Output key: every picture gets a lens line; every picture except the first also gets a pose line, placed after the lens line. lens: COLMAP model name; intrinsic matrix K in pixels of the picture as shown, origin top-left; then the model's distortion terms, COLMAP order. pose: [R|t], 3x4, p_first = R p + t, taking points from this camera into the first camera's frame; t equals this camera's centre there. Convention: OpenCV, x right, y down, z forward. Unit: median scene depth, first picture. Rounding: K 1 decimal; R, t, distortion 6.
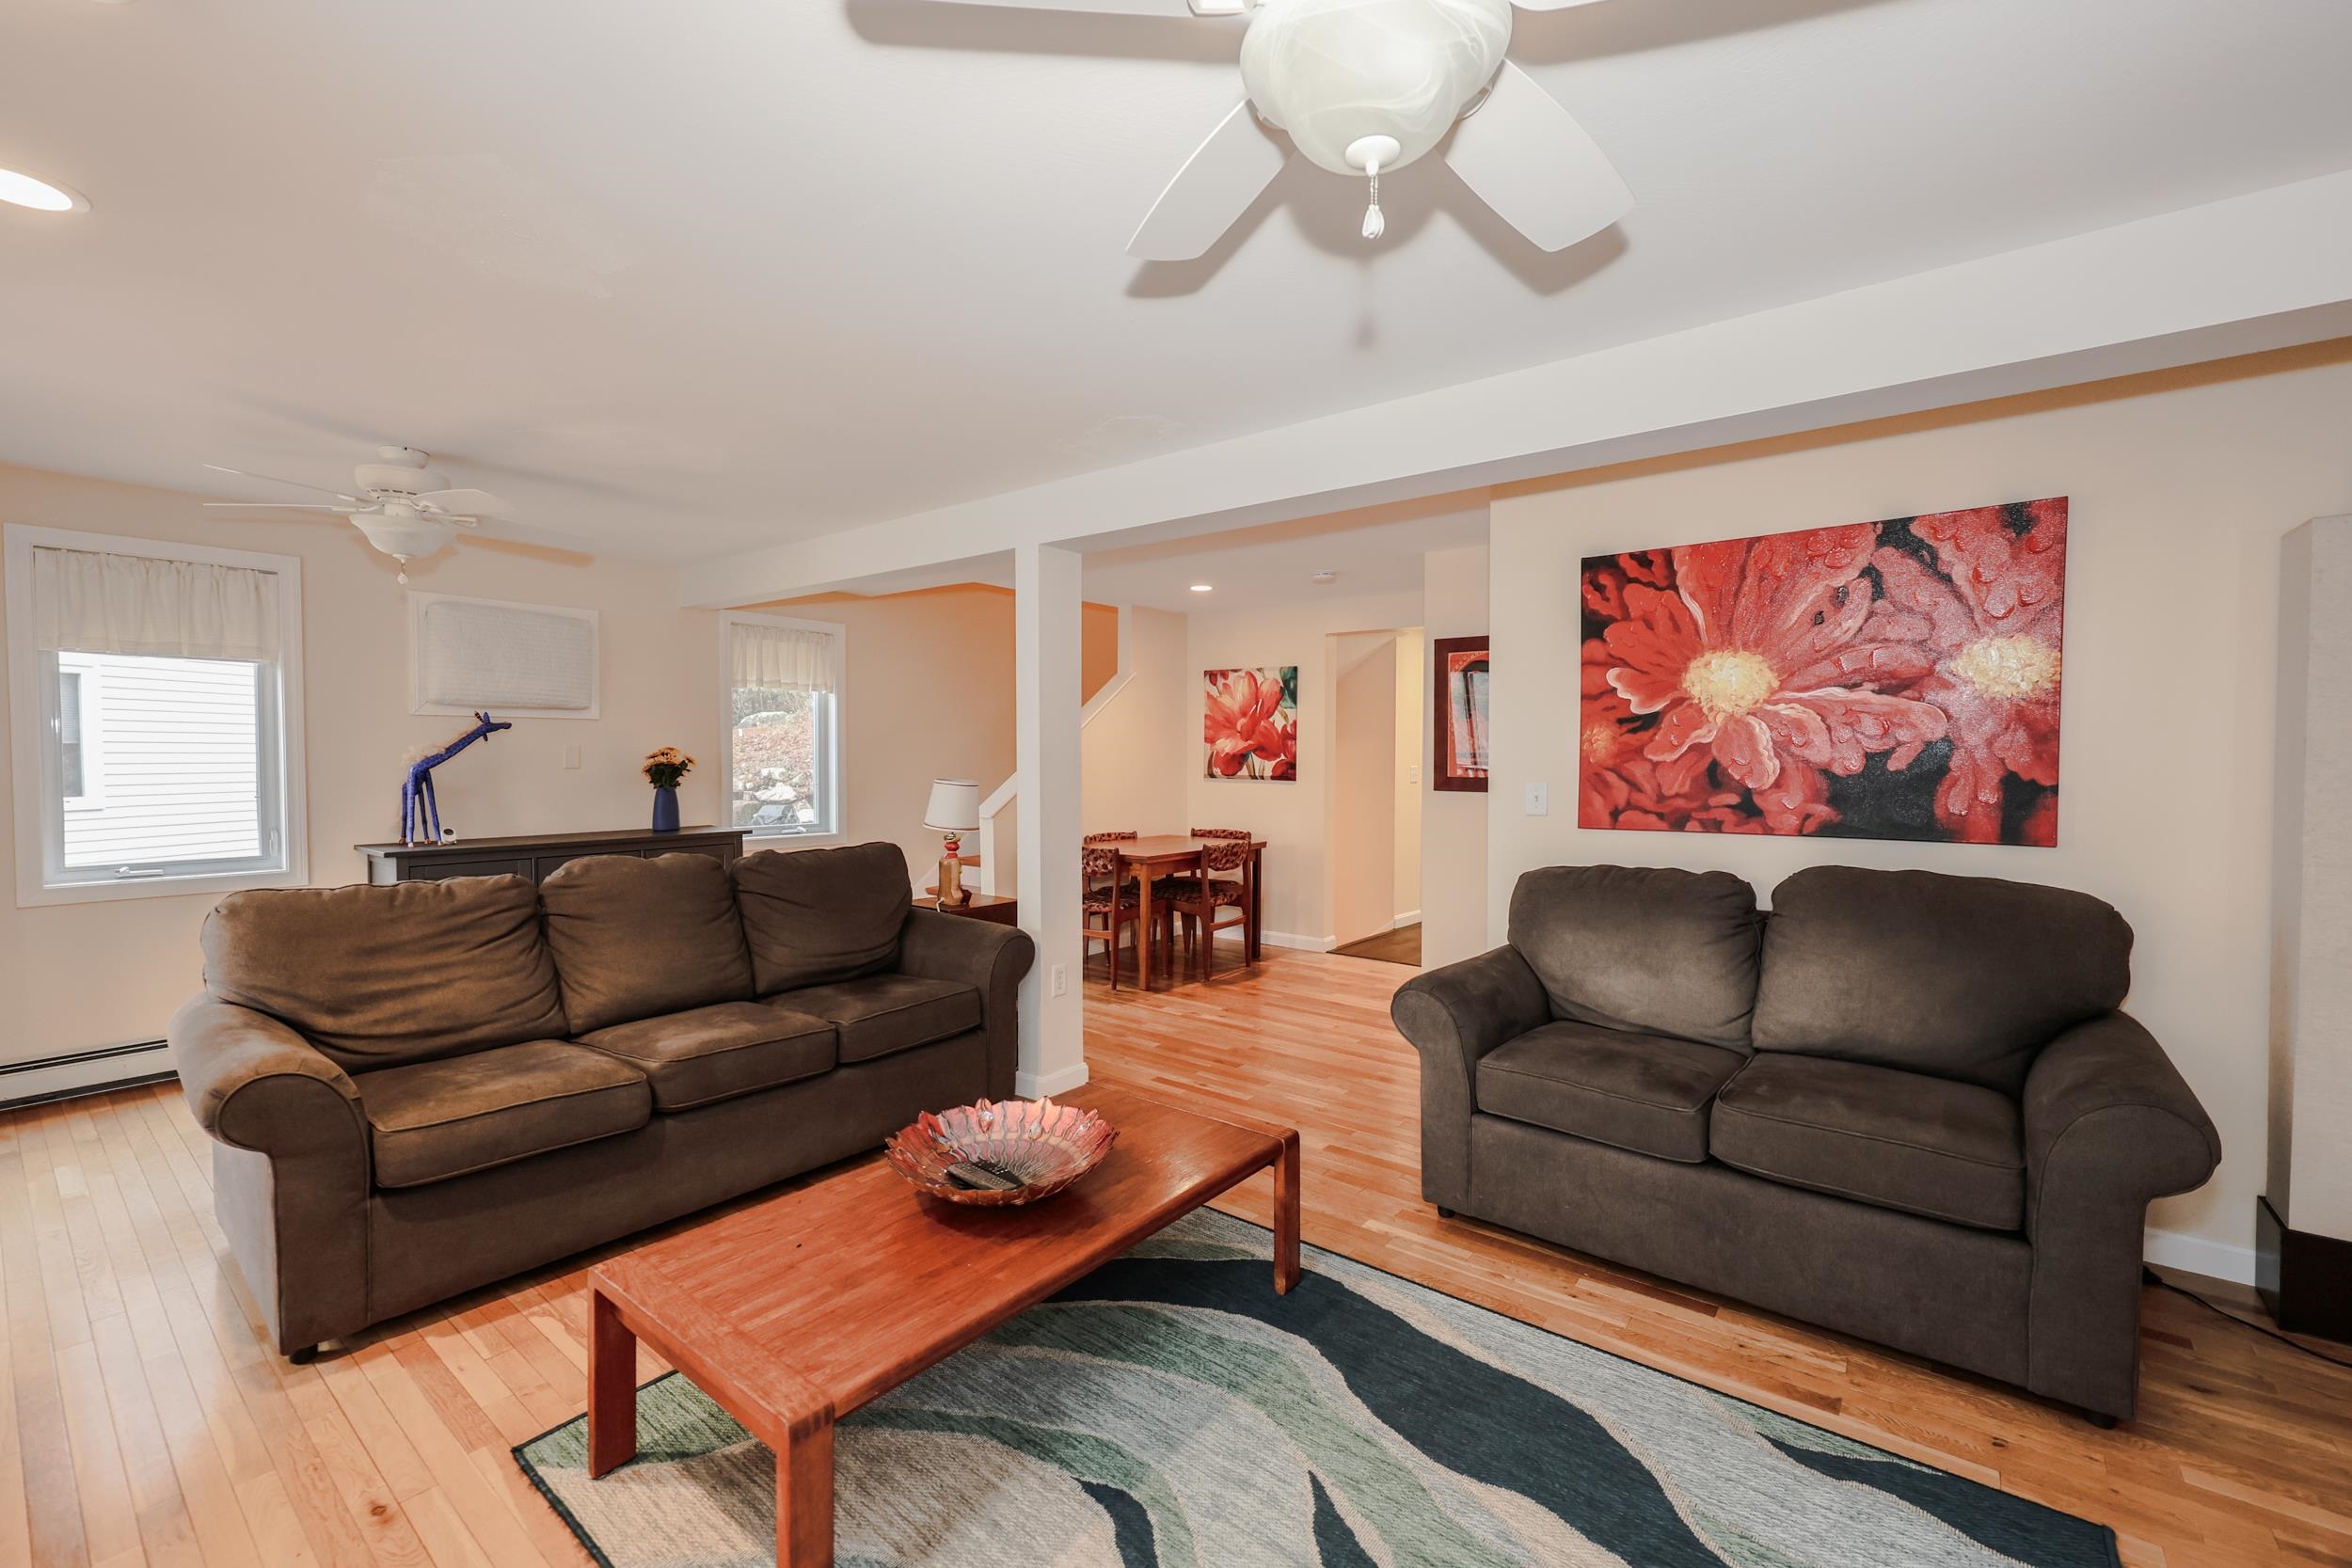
lens RADIAL K [[981.1, 0, 1176.0], [0, 981.1, 784.0], [0, 0, 1]] dist [0.002518, 0.000316]
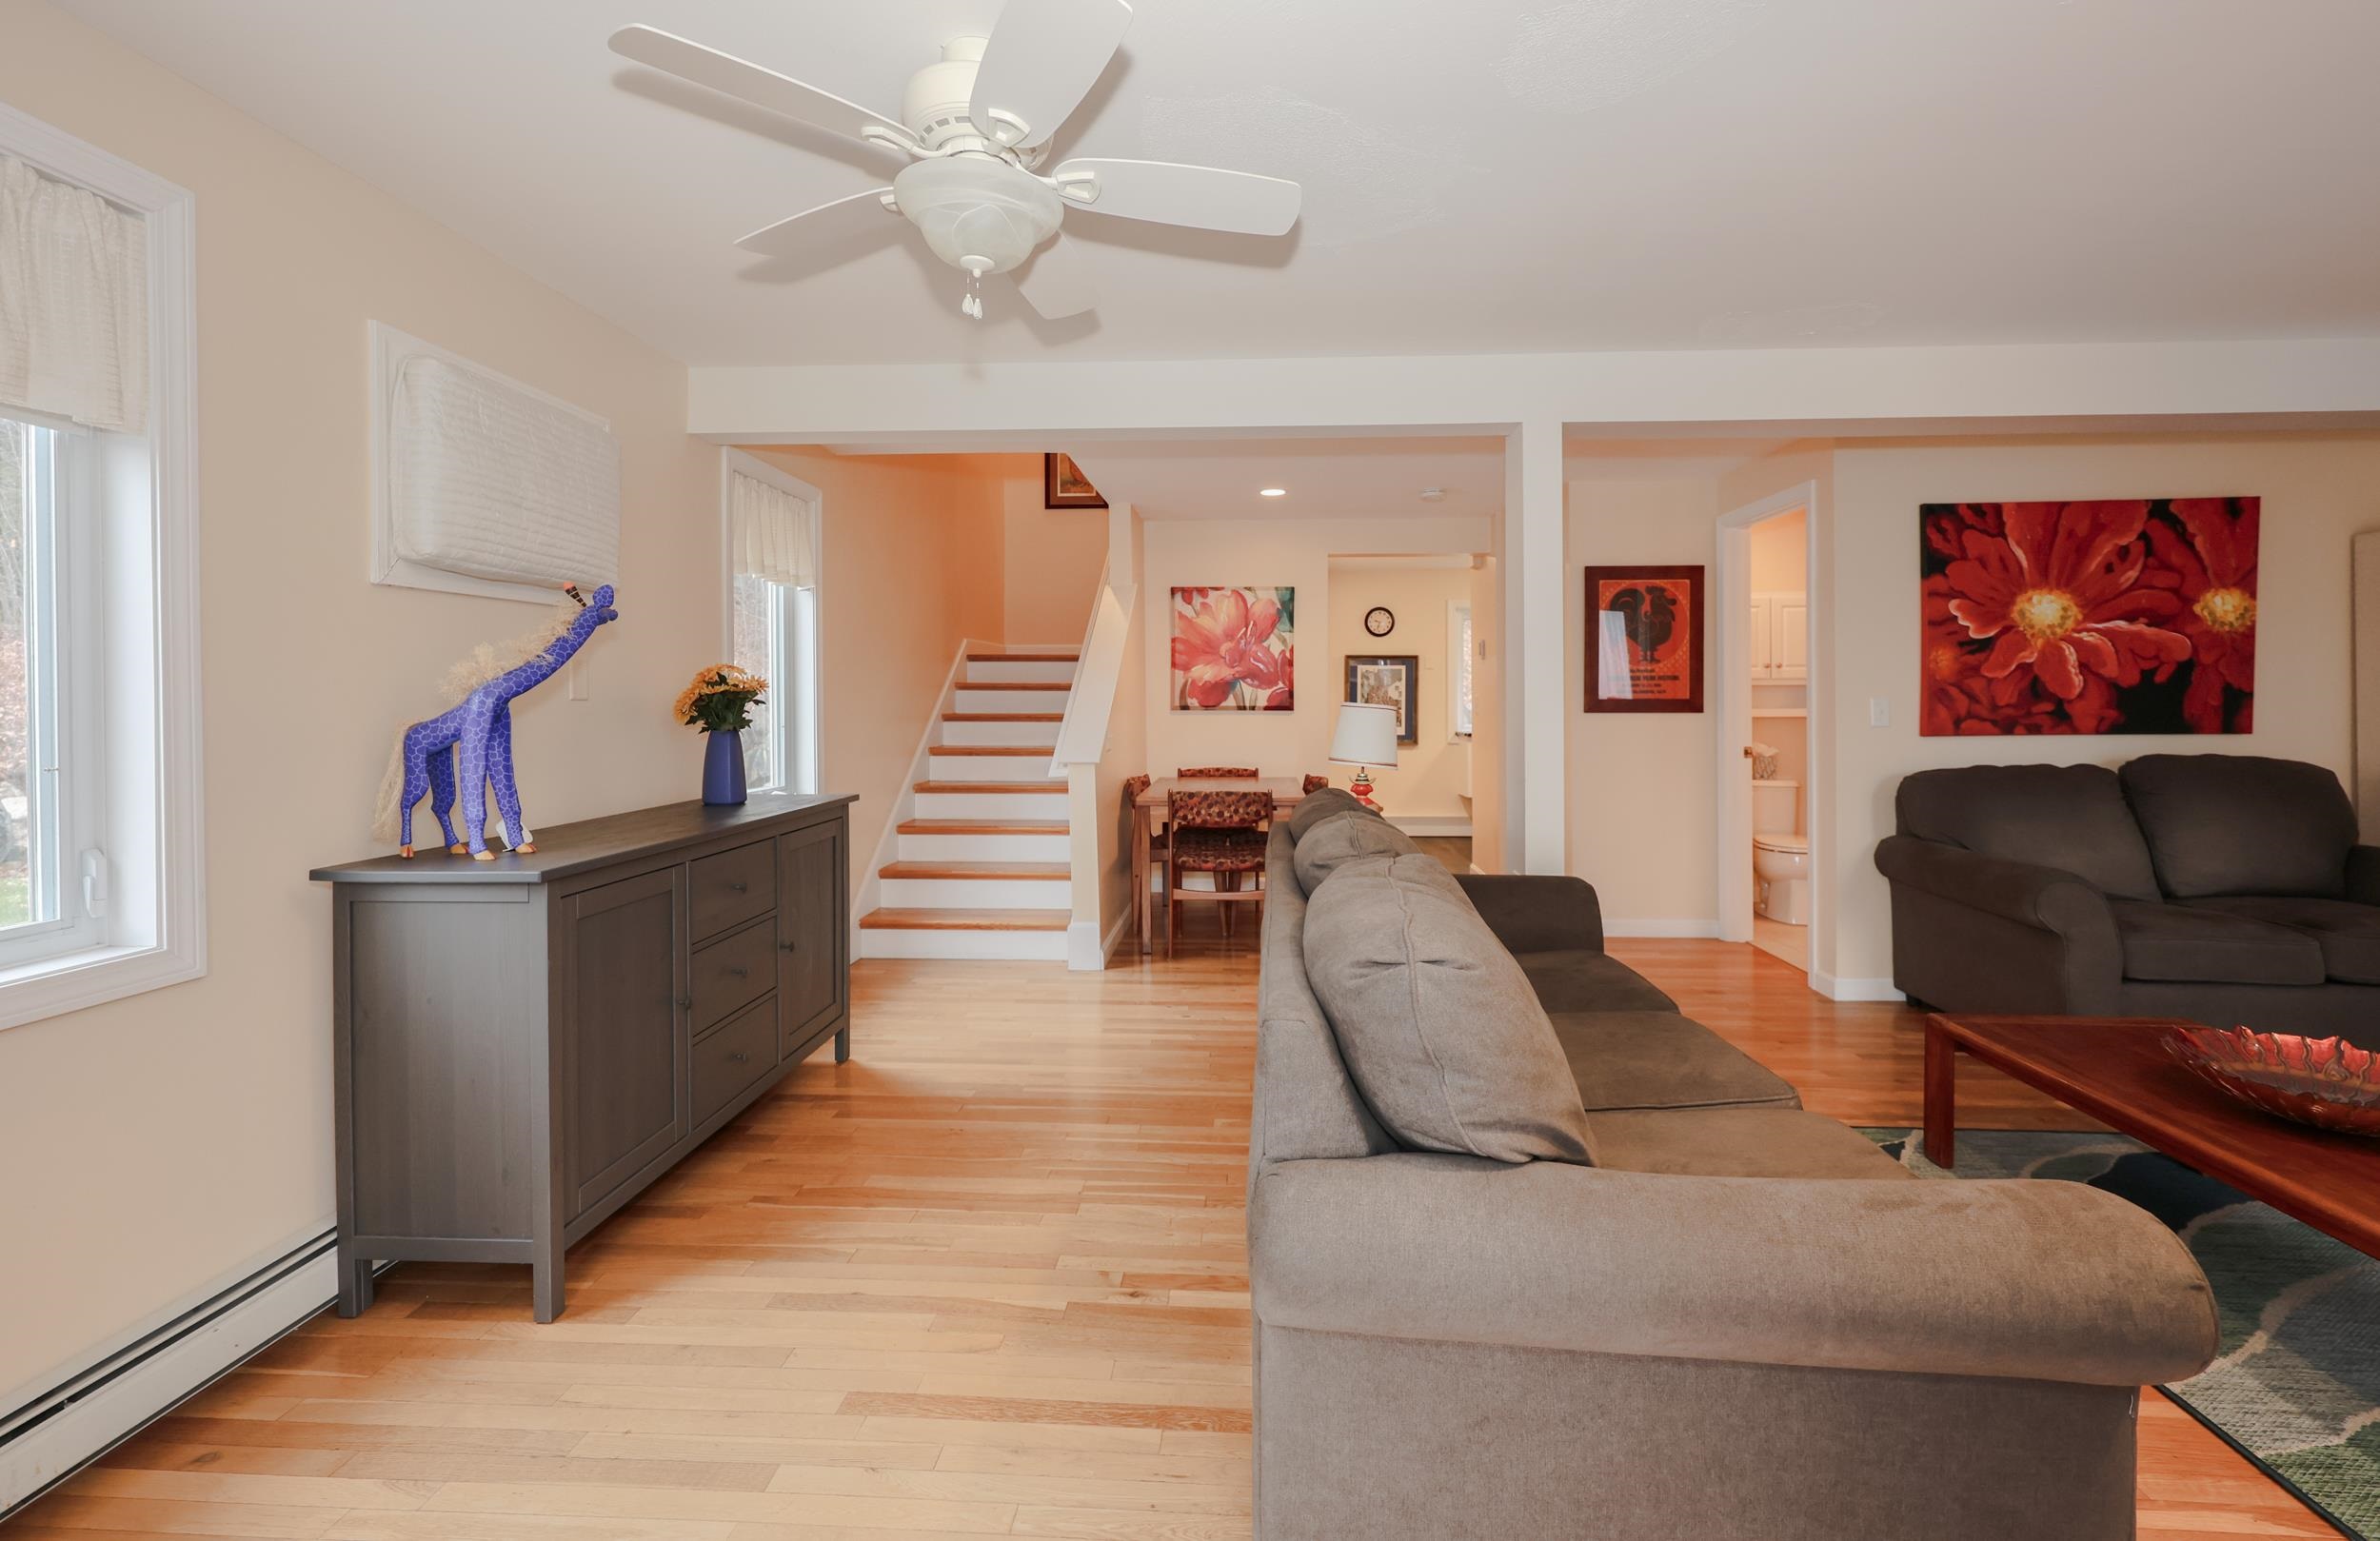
lens RADIAL K [[1024.6, 0, 1223.7], [0, 1024.6, 702.8], [0, 0, 1]] dist [0.000095, -0.000254]
pose [[0.813158, -0.012147, 0.581916, -0.978314], [0.024733, 0.999600, -0.013695, 0.001615], [-0.581517, 0.025529, 0.813133, 0.505113]]
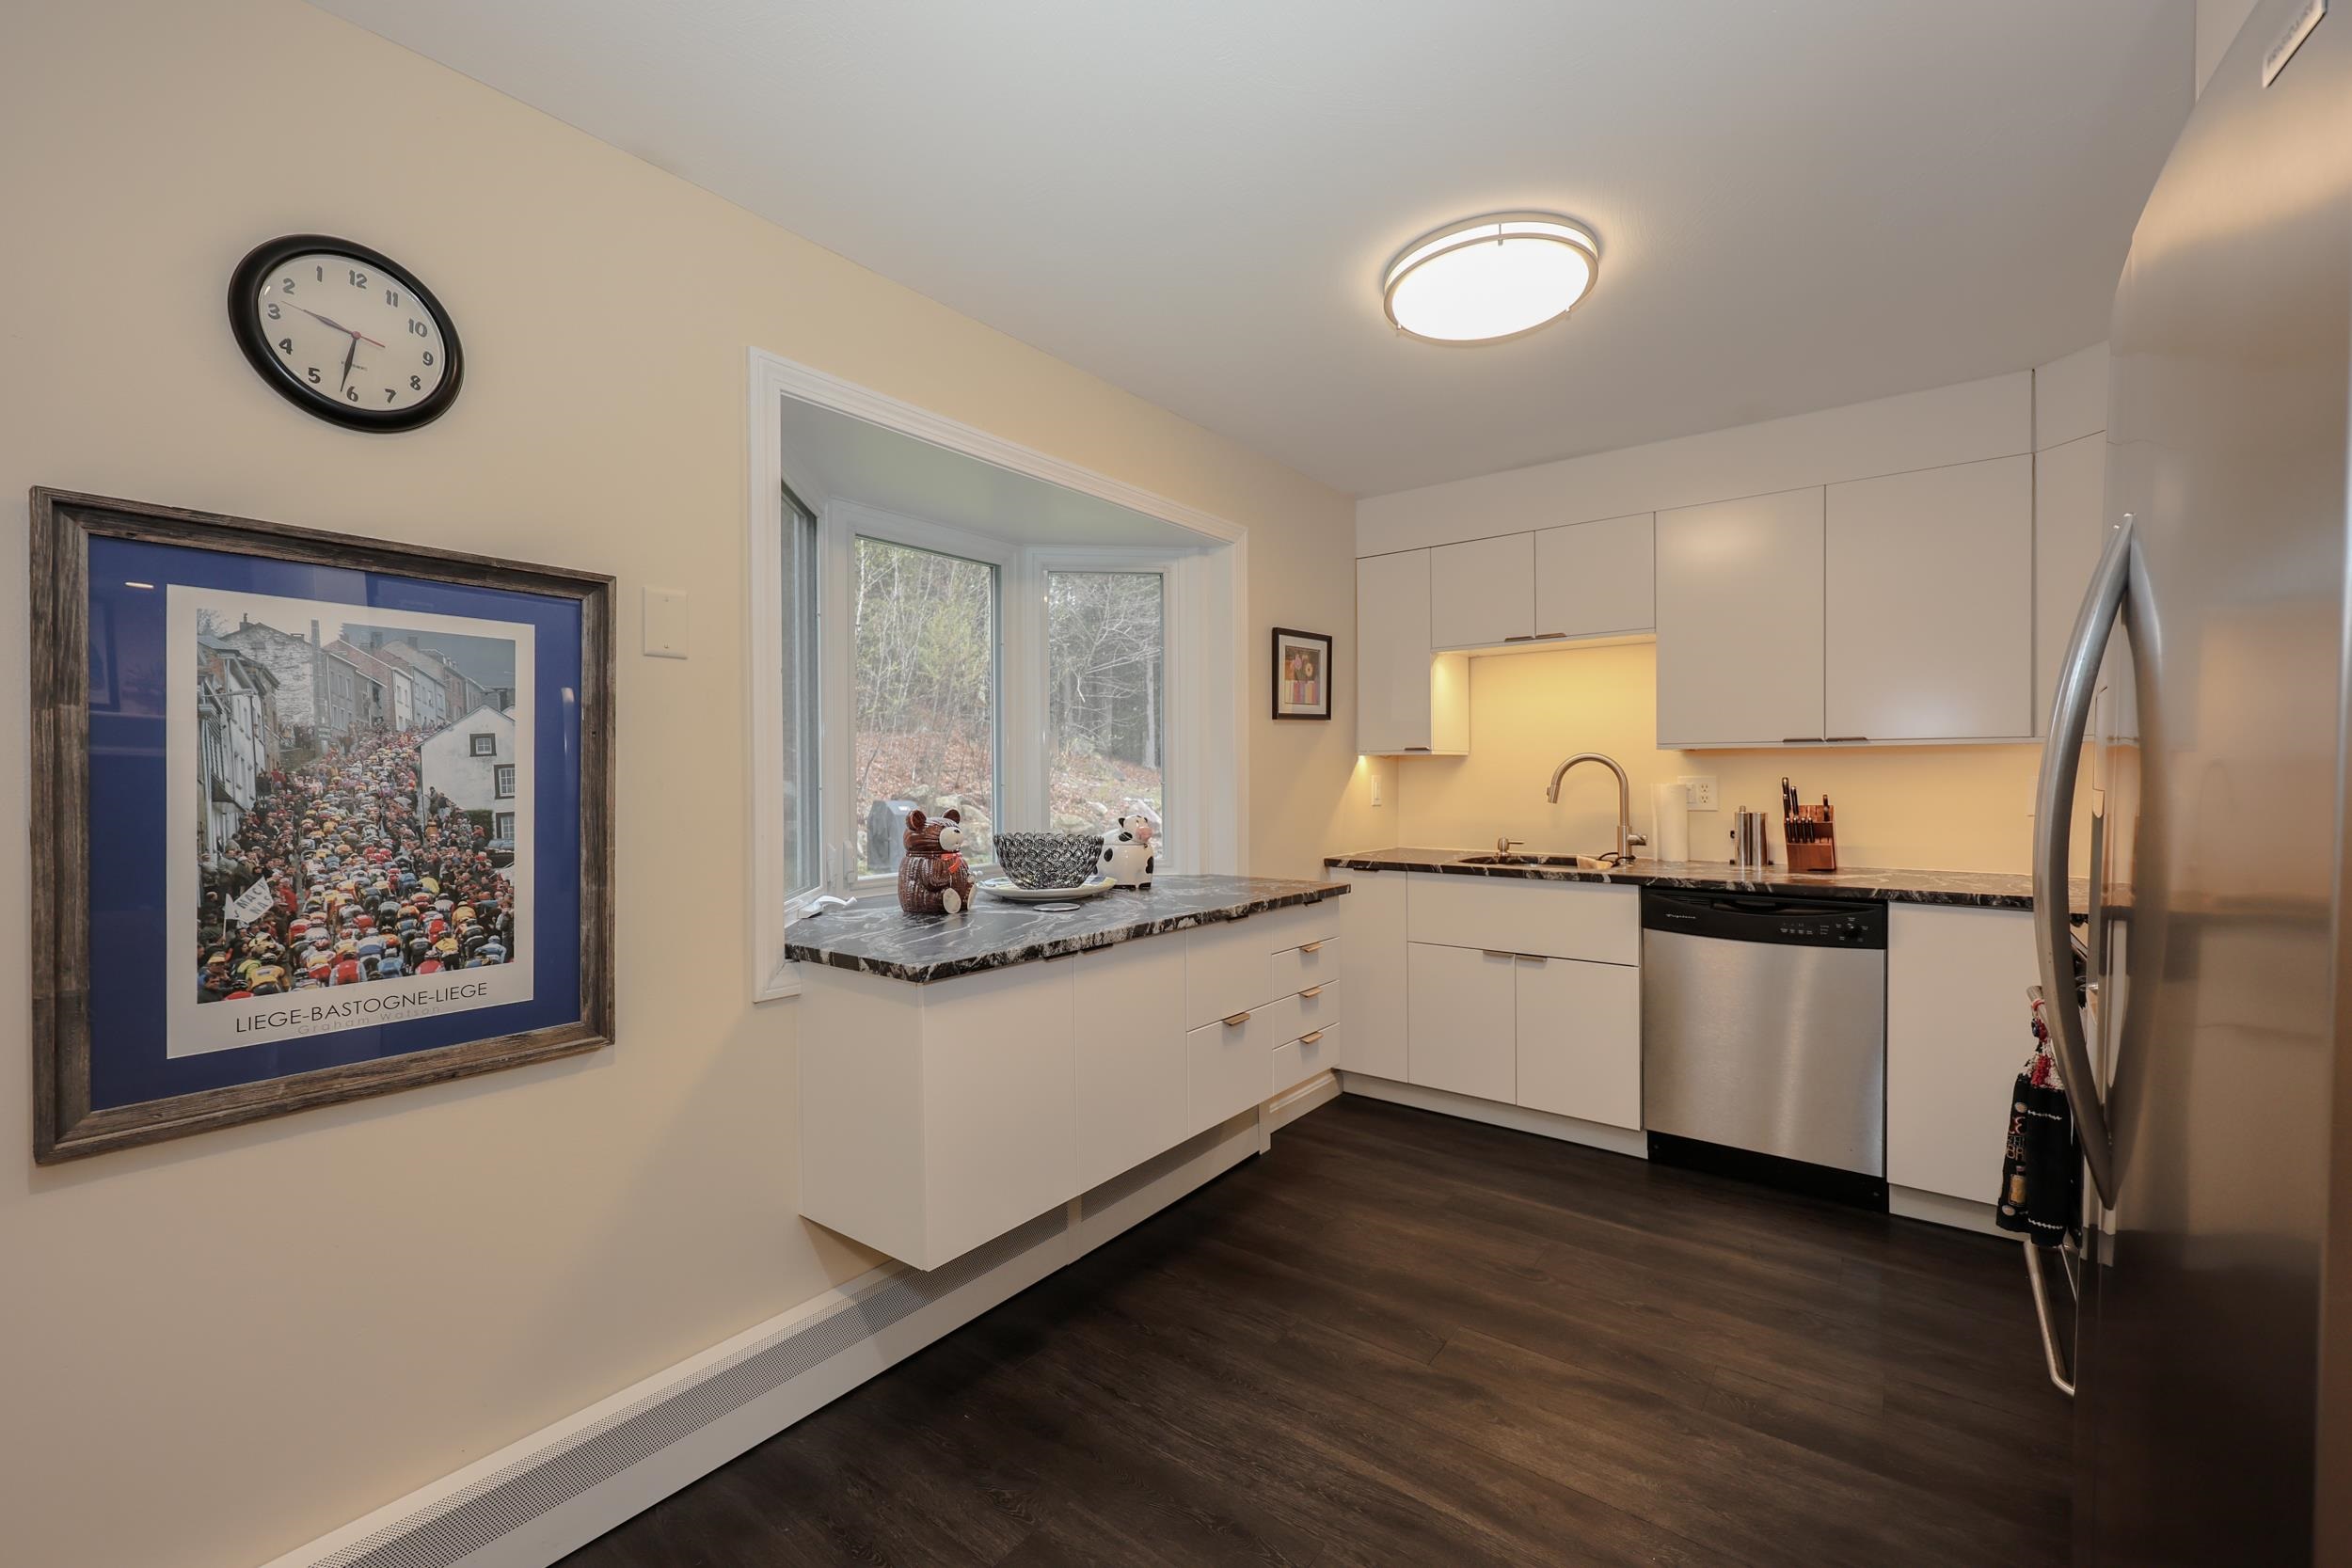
lens RADIAL K [[951.3, 0, 1176.0], [0, 951.3, 784.0], [0, 0, 1]] dist [0.001410, 0.000374]
pose [[-0.018994, -0.017954, 0.999658, 0.533126], [0.031666, 0.999326, 0.018550, -0.042913], [-0.999318, 0.032007, -0.018413, 2.140635]]
